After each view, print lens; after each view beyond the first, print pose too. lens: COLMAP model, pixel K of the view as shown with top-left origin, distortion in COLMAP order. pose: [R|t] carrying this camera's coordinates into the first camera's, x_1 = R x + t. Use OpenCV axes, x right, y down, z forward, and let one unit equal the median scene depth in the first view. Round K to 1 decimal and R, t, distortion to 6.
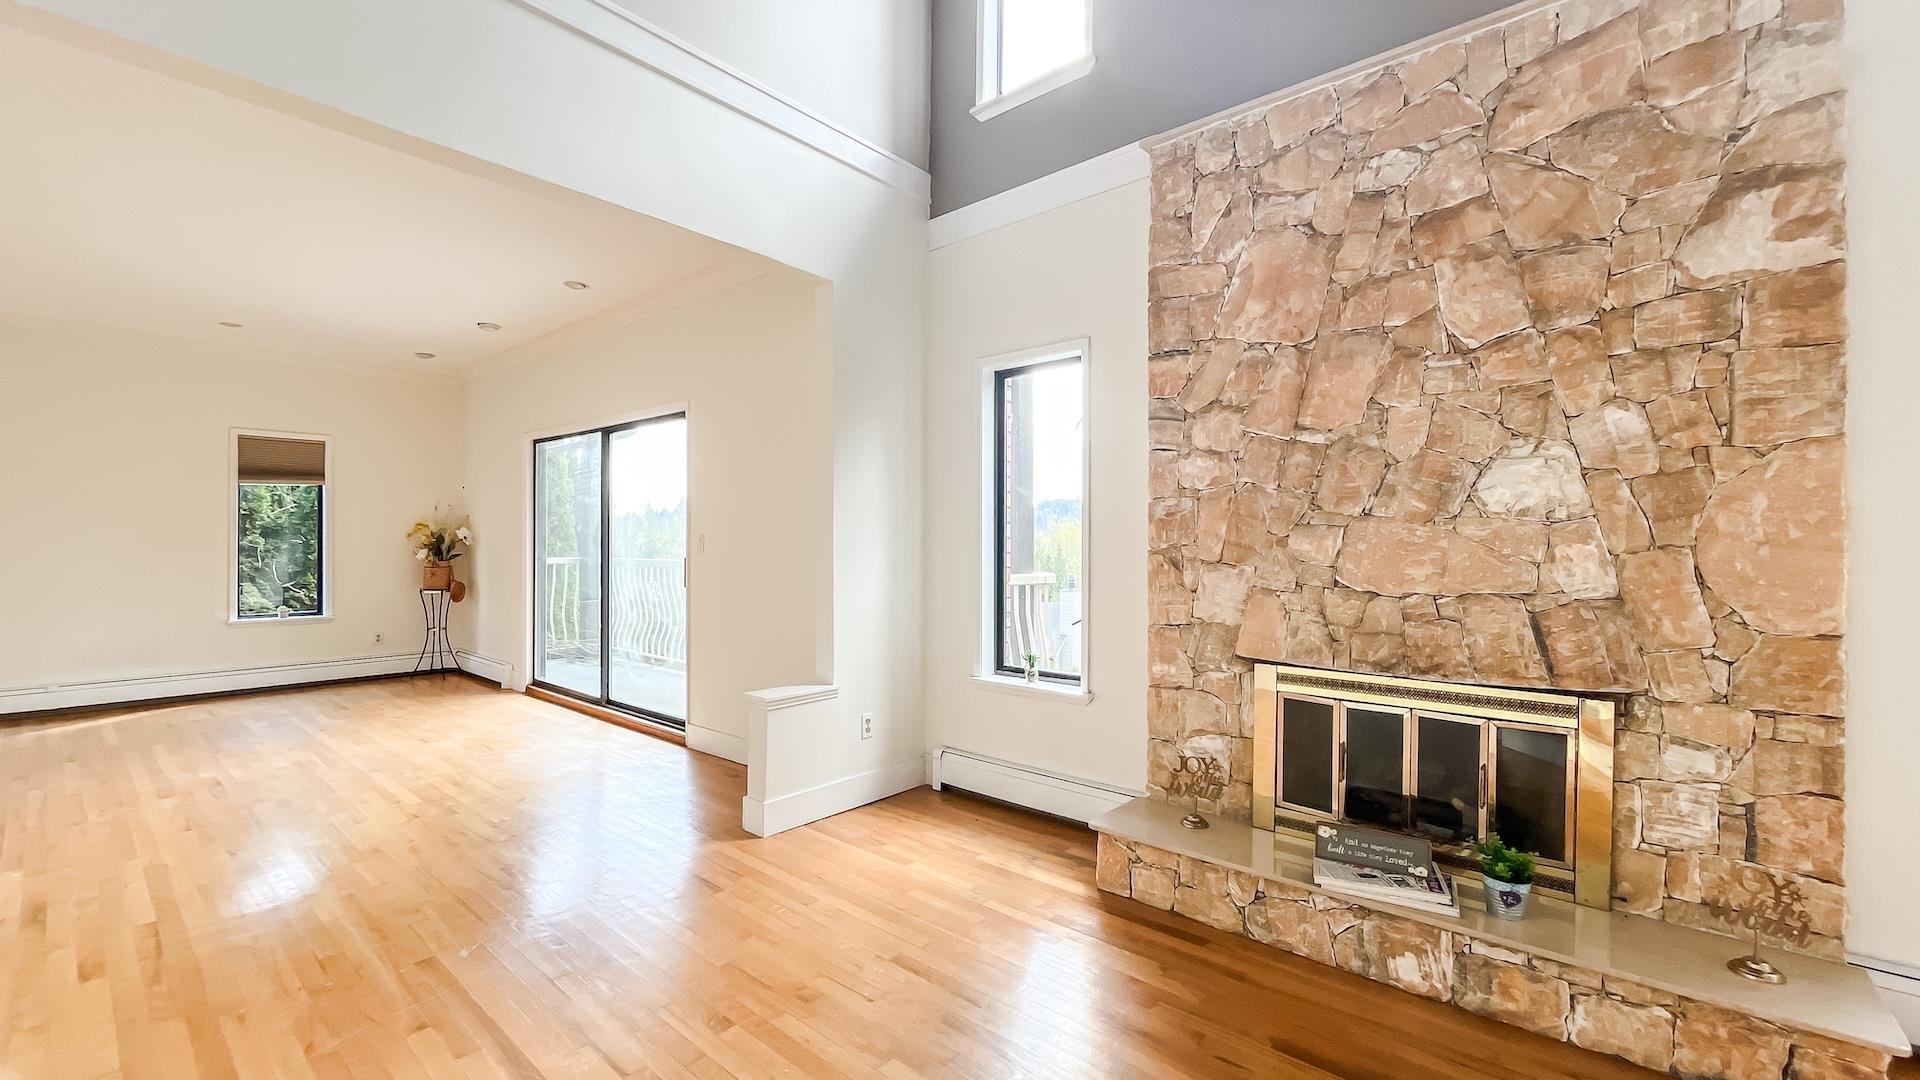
lens RADIAL K [[776.2, 0, 955.5], [0, 776.2, 545.3], [0, 0, 1]] dist [-0.000695, -0.000066]
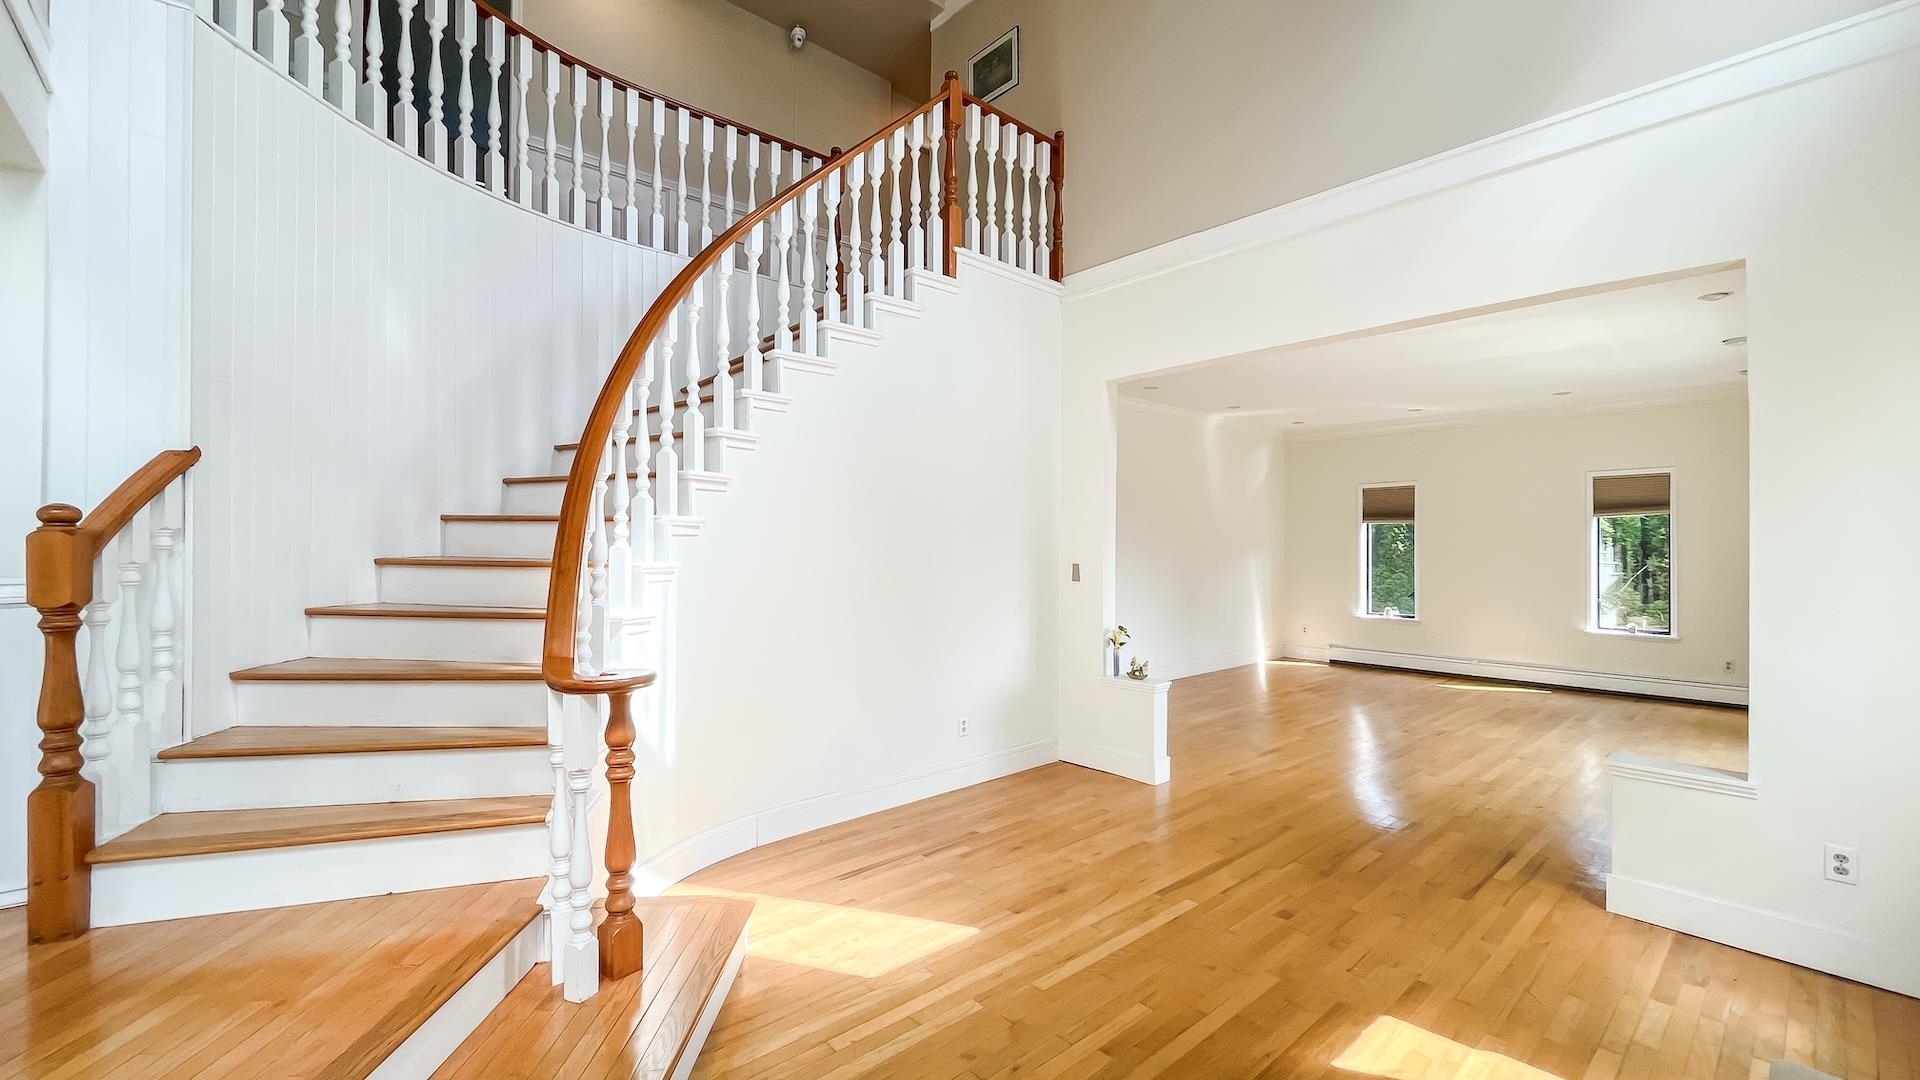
lens RADIAL K [[776.2, 0, 955.5], [0, 776.2, 545.3], [0, 0, 1]] dist [-0.000695, -0.000066]
pose [[-0.139861, -0.003757, -0.990164, 0.941282], [-0.004525, 0.999985, -0.003155, -0.064667], [0.990161, 0.004039, -0.139875, 0.431803]]
